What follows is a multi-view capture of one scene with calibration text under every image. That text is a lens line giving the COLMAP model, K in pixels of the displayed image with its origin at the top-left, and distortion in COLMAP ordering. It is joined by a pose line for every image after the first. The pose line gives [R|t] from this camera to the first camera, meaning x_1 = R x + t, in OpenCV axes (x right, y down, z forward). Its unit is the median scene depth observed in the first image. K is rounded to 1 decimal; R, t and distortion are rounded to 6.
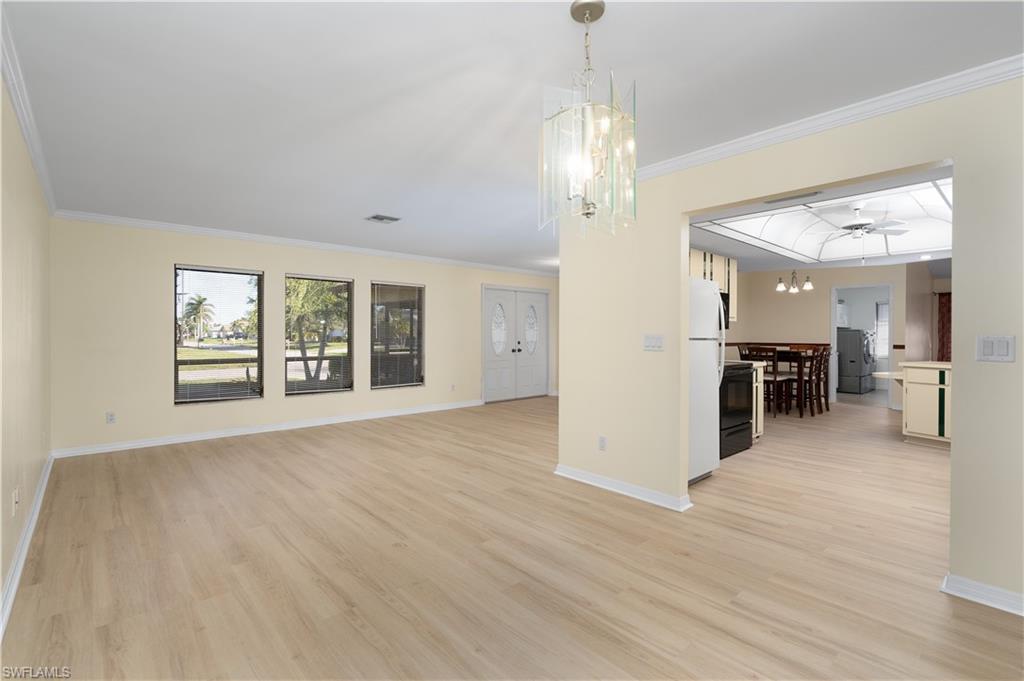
lens RADIAL K [[476.0, 0, 509.5], [0, 476.0, 333.5], [0, 0, 1]] dist [-0.002164, 0.001073]
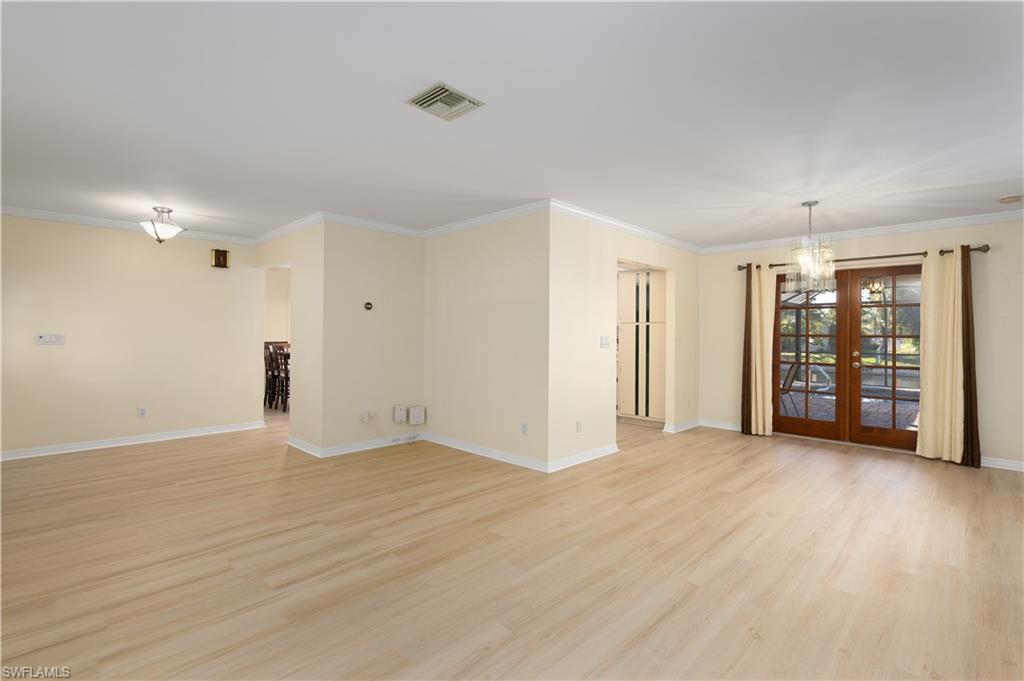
lens RADIAL K [[476.0, 0, 509.3], [0, 476.0, 332.6], [0, 0, 1]] dist [-0.002164, 0.001073]
pose [[-0.070572, 0.000358, 0.997507, -0.772497], [-0.007712, 0.999970, -0.000905, -0.003907], [-0.997477, -0.007757, -0.070567, 0.977725]]
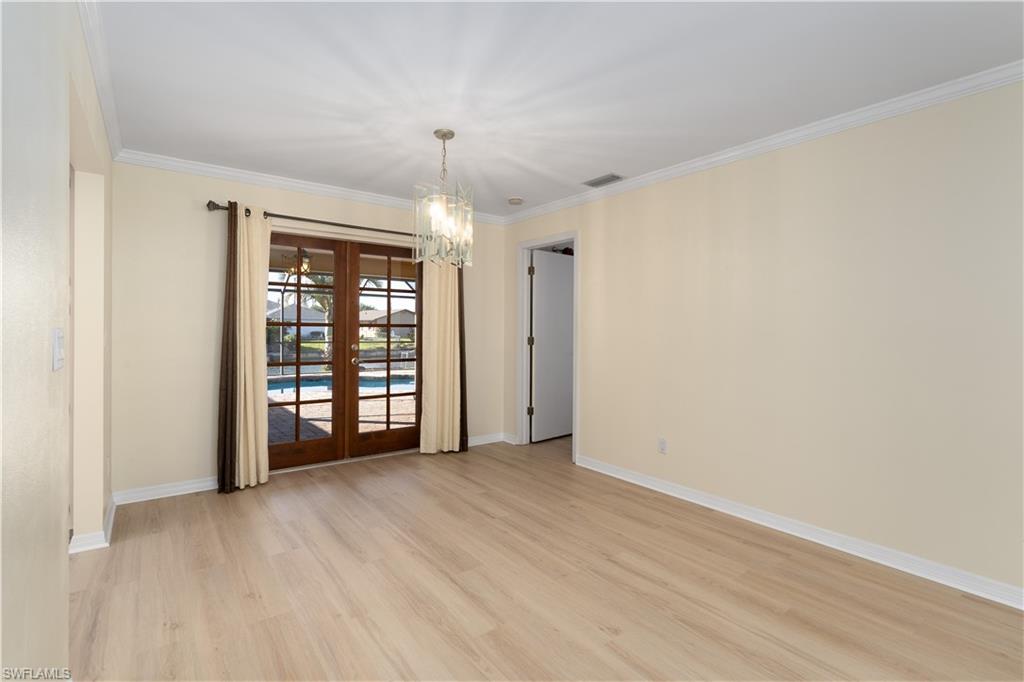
lens RADIAL K [[476.0, 0, 505.5], [0, 476.0, 330.4], [0, 0, 1]] dist [-0.002164, 0.001073]
pose [[-0.995987, -0.011851, 0.088715, -0.074385], [-0.011269, 0.999912, 0.007058, -0.002751], [-0.088791, 0.006030, -0.996032, 0.962284]]
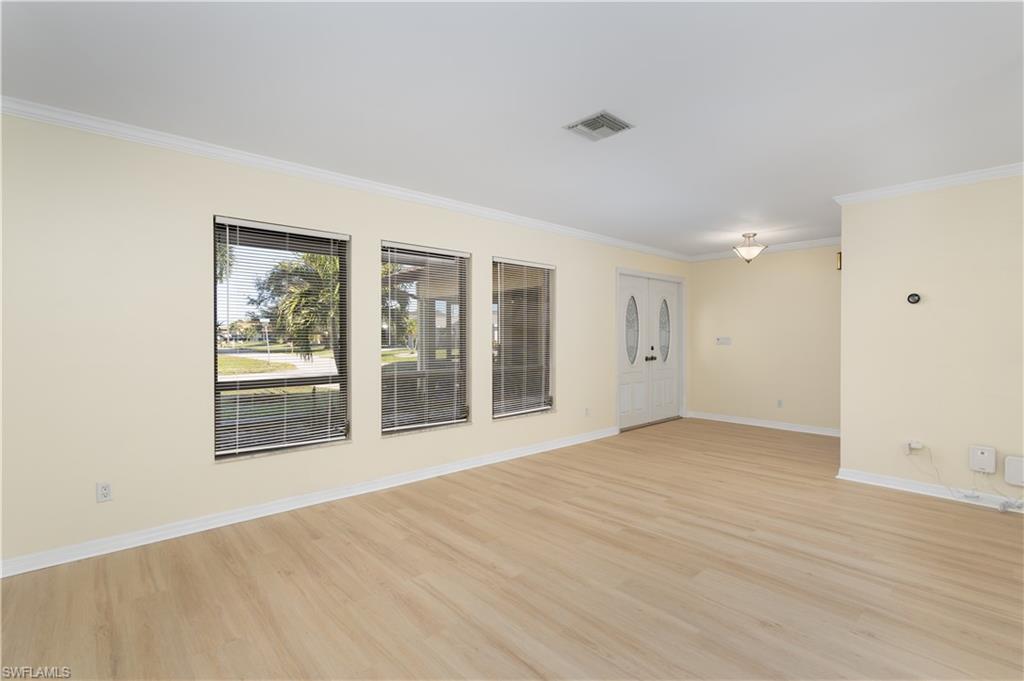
lens RADIAL K [[476.0, 0, 506.3], [0, 476.0, 336.7], [0, 0, 1]] dist [-0.002164, 0.001073]
pose [[0.999992, -0.000557, 0.003910, -0.379221], [0.000547, 0.999997, 0.002574, -0.000964], [-0.003912, -0.002572, 0.999989, 0.453756]]
